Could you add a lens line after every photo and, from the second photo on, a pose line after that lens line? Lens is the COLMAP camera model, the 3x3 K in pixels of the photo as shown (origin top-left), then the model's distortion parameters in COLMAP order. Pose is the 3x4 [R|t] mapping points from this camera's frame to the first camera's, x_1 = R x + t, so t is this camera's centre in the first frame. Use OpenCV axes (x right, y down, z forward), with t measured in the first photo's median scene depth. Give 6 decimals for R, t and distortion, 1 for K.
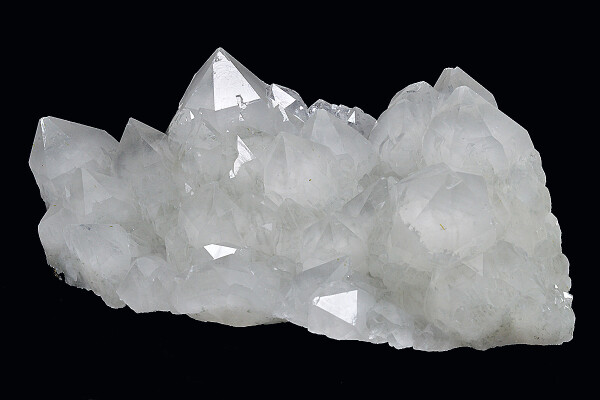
lens RADIAL K [[1708.7, 0, 300.0], [0, 1708.7, 200.0], [0, 0, 1]] dist [-0.072961, -0.912804]
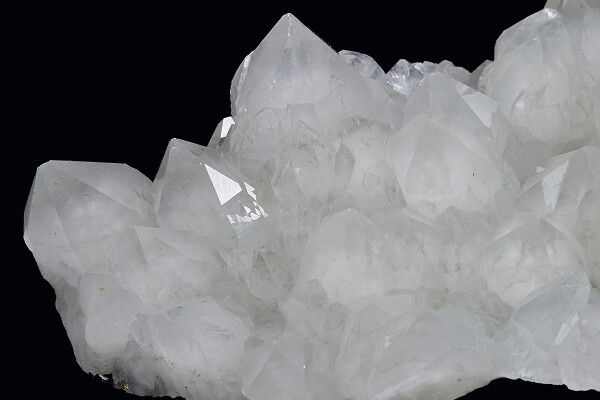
lens RADIAL K [[1708.7, 0, 300.0], [0, 1708.7, 200.0], [0, 0, 1]] dist [-0.072961, -0.912804]
pose [[0.946883, -0.212687, 0.241199, -0.234535], [0.202737, 0.977030, 0.065647, -0.062129], [-0.249620, -0.013260, 0.968253, 0.338762]]
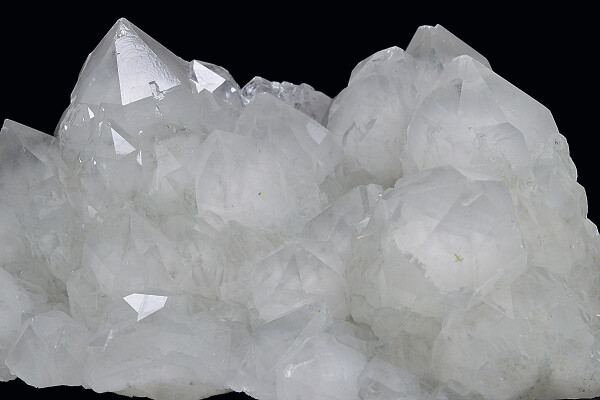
lens RADIAL K [[1708.7, 0, 300.0], [0, 1708.7, 200.0], [0, 0, 1]] dist [-0.072961, -0.912804]
pose [[0.994687, -0.064656, 0.080104, -0.036065], [0.060793, 0.996909, 0.049757, -0.044593], [-0.083073, -0.044623, 0.995544, 0.267760]]
